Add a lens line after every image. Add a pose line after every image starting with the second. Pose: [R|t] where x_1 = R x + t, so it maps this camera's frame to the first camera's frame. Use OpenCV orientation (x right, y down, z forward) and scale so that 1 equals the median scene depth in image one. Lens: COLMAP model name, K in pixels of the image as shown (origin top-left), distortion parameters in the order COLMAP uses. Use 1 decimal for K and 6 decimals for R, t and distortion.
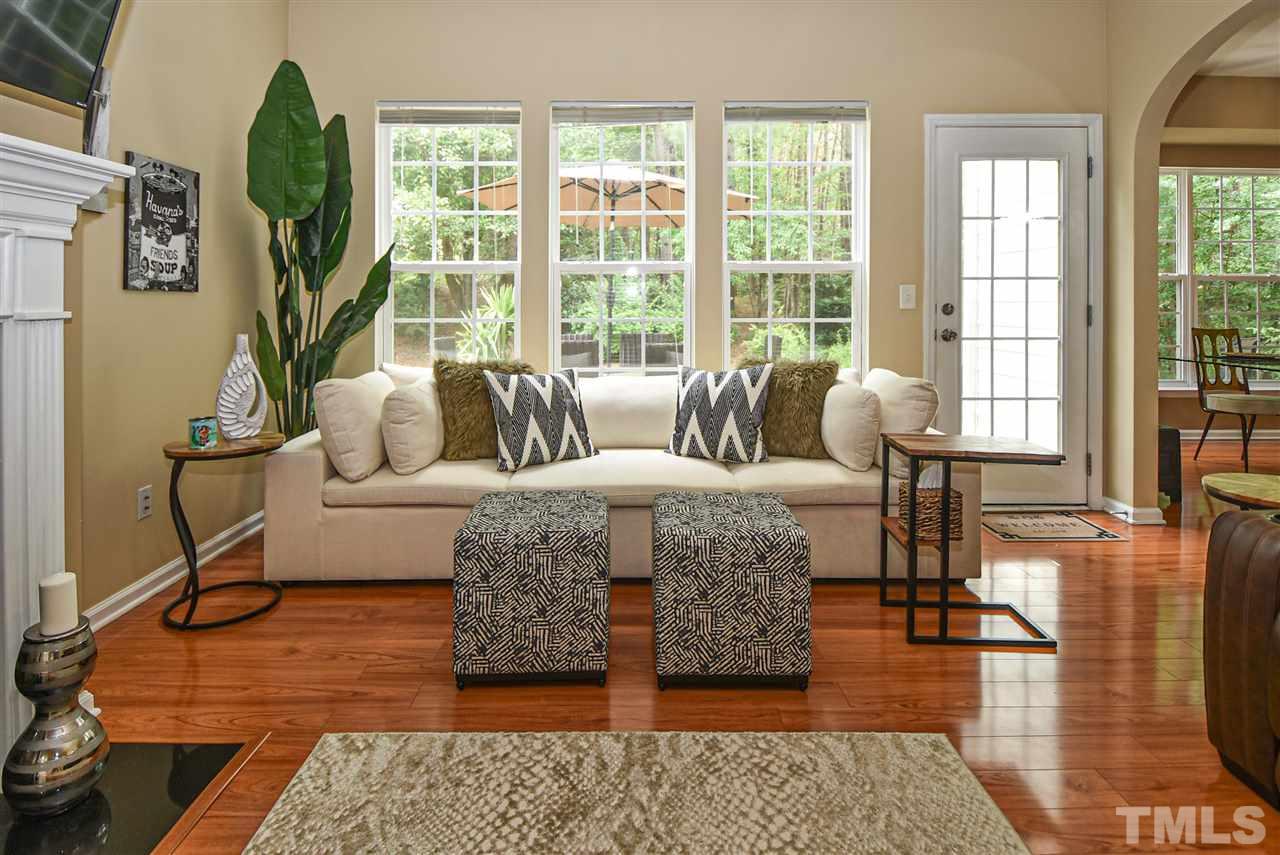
lens RADIAL K [[647.9, 0, 639.8], [0, 647.9, 310.4], [0, 0, 1]] dist [0.004370, -0.000792]
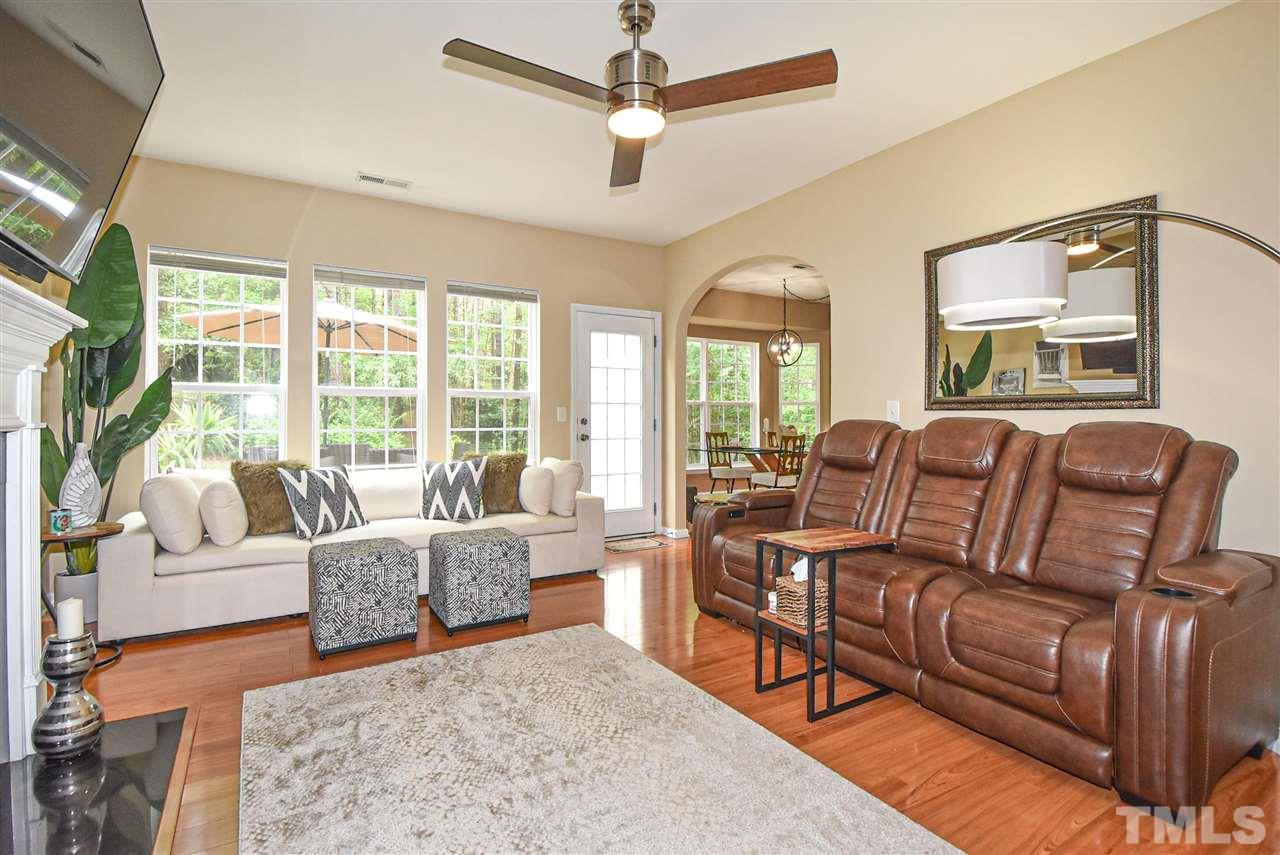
lens RADIAL K [[583.9, 0, 626.8], [0, 583.9, 423.5], [0, 0, 1]] dist [0.000773, -0.001229]
pose [[0.855702, -0.005202, 0.517443, -0.244591], [0.006322, 0.999980, -0.000401, 0.005551], [-0.517431, 0.003615, 0.855717, -0.398982]]
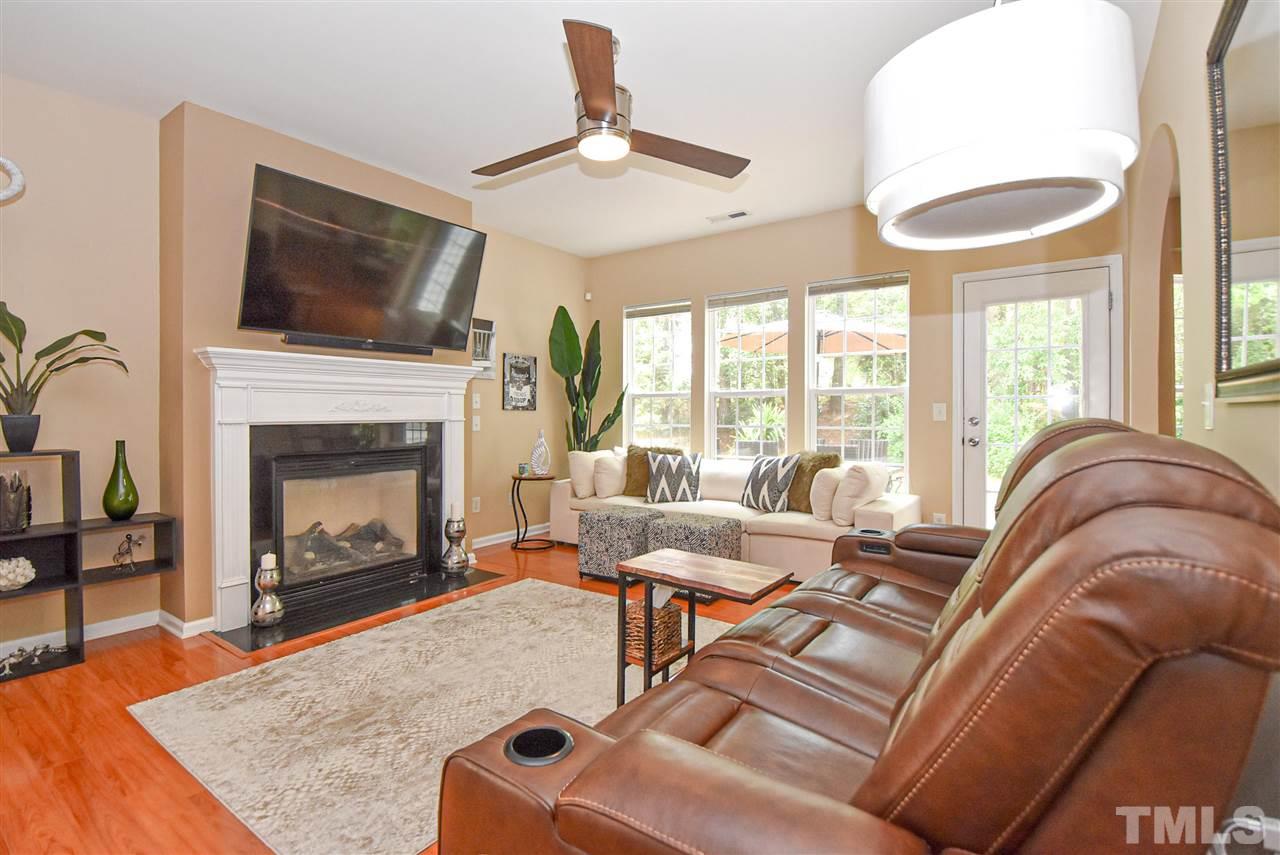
lens RADIAL K [[602.4, 0, 673.1], [0, 602.4, 424.0], [0, 0, 1]] dist [-0.001118, -0.000429]
pose [[0.827056, 0.009884, -0.562032, 0.800614], [-0.008760, 0.999951, 0.004695, 0.003993], [0.562051, 0.001040, 0.827102, -0.409565]]
